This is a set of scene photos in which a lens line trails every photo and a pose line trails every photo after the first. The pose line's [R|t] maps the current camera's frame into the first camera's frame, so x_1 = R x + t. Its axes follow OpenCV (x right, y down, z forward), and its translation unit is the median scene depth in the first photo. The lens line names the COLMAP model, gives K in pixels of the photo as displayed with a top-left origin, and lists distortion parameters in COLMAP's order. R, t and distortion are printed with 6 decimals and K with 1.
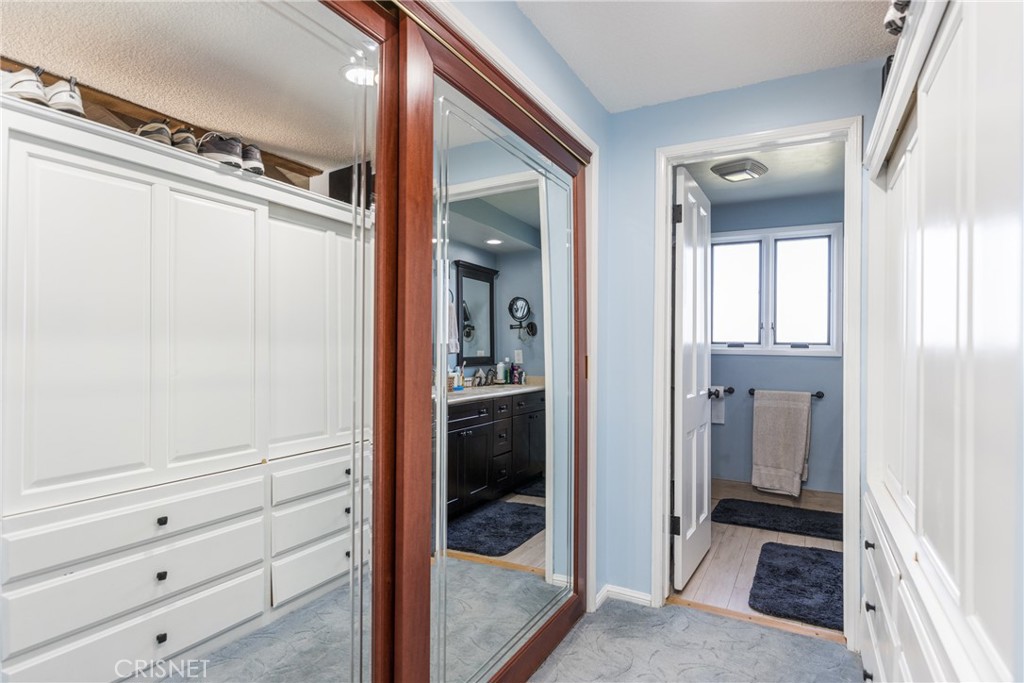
lens RADIAL K [[542.2, 0, 515.7], [0, 542.2, 344.0], [0, 0, 1]] dist [-0.002502, 0.000512]
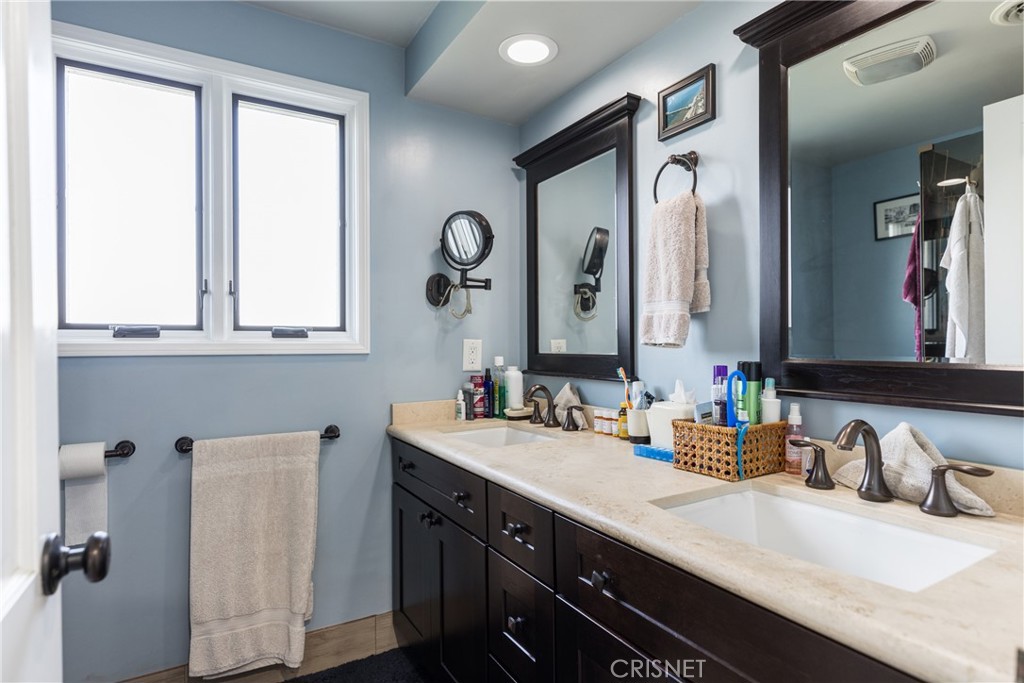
lens RADIAL K [[542.2, 0, 517.0], [0, 542.2, 339.7], [0, 0, 1]] dist [-0.002502, 0.000512]
pose [[0.502563, -0.009495, 0.864489, 0.210686], [0.006242, 0.999953, 0.007354, 0.006806], [-0.864518, 0.001700, 0.502599, 0.581555]]
